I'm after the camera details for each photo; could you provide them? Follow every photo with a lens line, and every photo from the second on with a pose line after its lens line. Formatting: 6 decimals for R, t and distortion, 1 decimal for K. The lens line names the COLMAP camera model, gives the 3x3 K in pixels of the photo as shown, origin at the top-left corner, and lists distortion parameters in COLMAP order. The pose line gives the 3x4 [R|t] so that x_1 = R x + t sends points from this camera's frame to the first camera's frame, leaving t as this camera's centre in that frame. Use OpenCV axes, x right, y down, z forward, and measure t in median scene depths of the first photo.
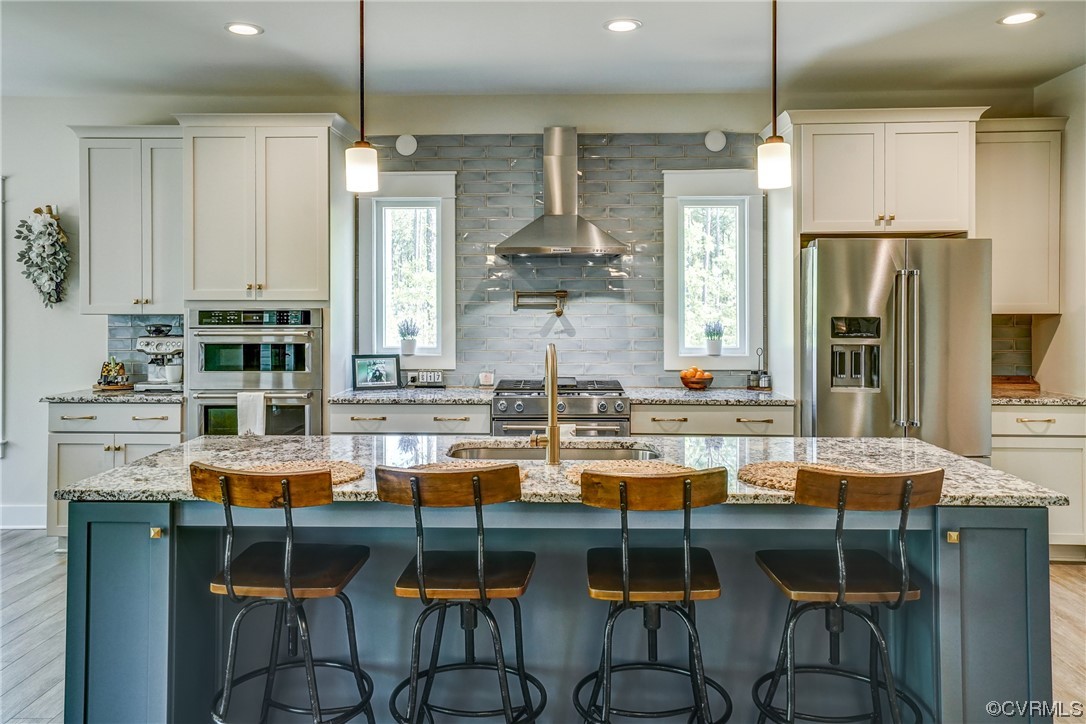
lens RADIAL K [[852.4, 0, 546.3], [0, 852.4, 309.5], [0, 0, 1]] dist [0.030247, 0.002470]
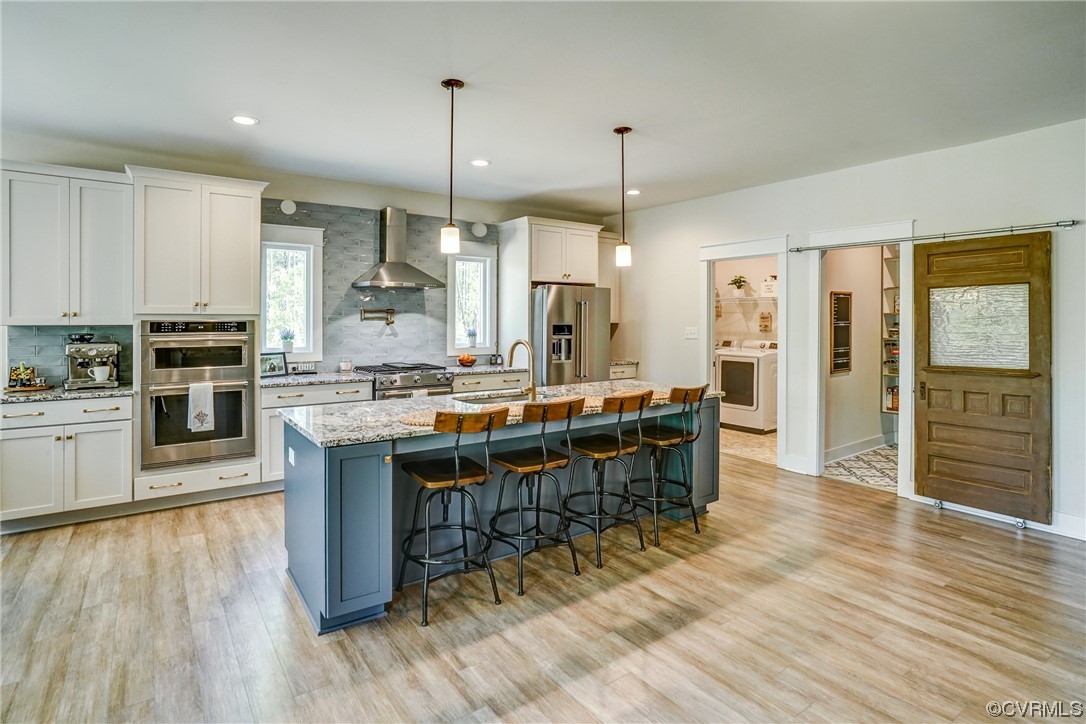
lens RADIAL K [[549.0, 0, 542.0], [0, 549.0, 323.8], [0, 0, 1]] dist [-0.017759, 0.000768]
pose [[0.797892, -0.003605, 0.602790, -0.383209], [0.000268, 0.999984, 0.005627, -0.000233], [-0.602800, -0.004328, 0.797880, 0.003834]]
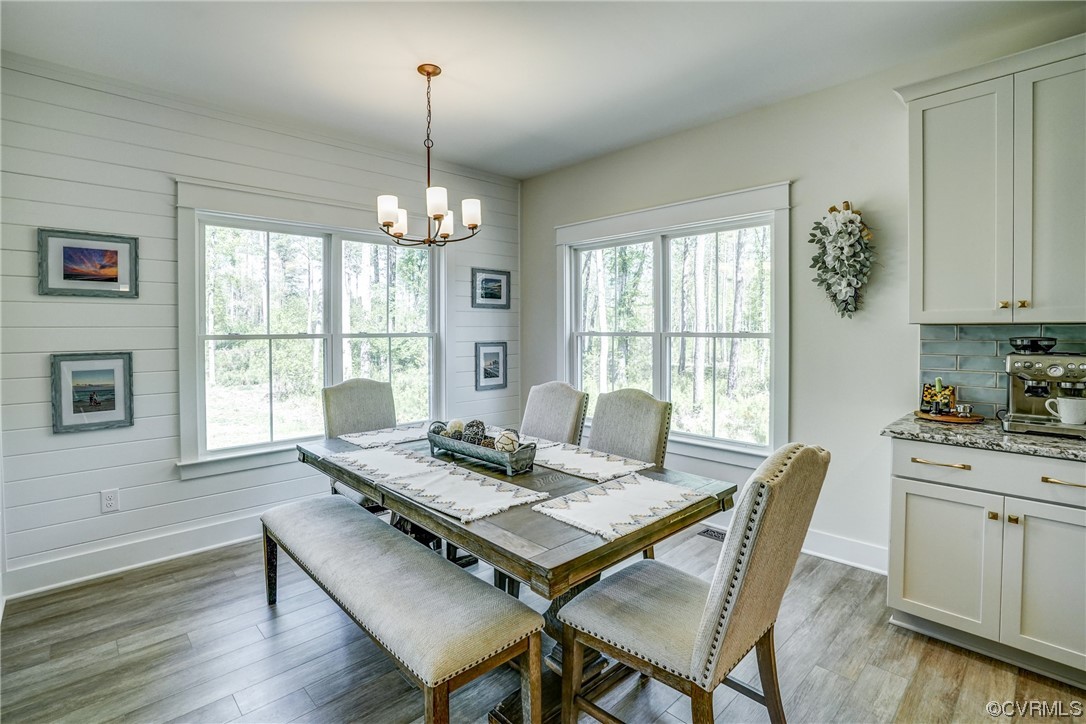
lens RADIAL K [[513.3, 0, 538.8], [0, 513.3, 337.9], [0, 0, 1]] dist [-0.061340, 0.022710]
pose [[0.705239, 0.007329, -0.708931, -0.437380], [0.004124, 0.999887, 0.014440, 0.010292], [0.708957, -0.013107, 0.705130, 0.415651]]
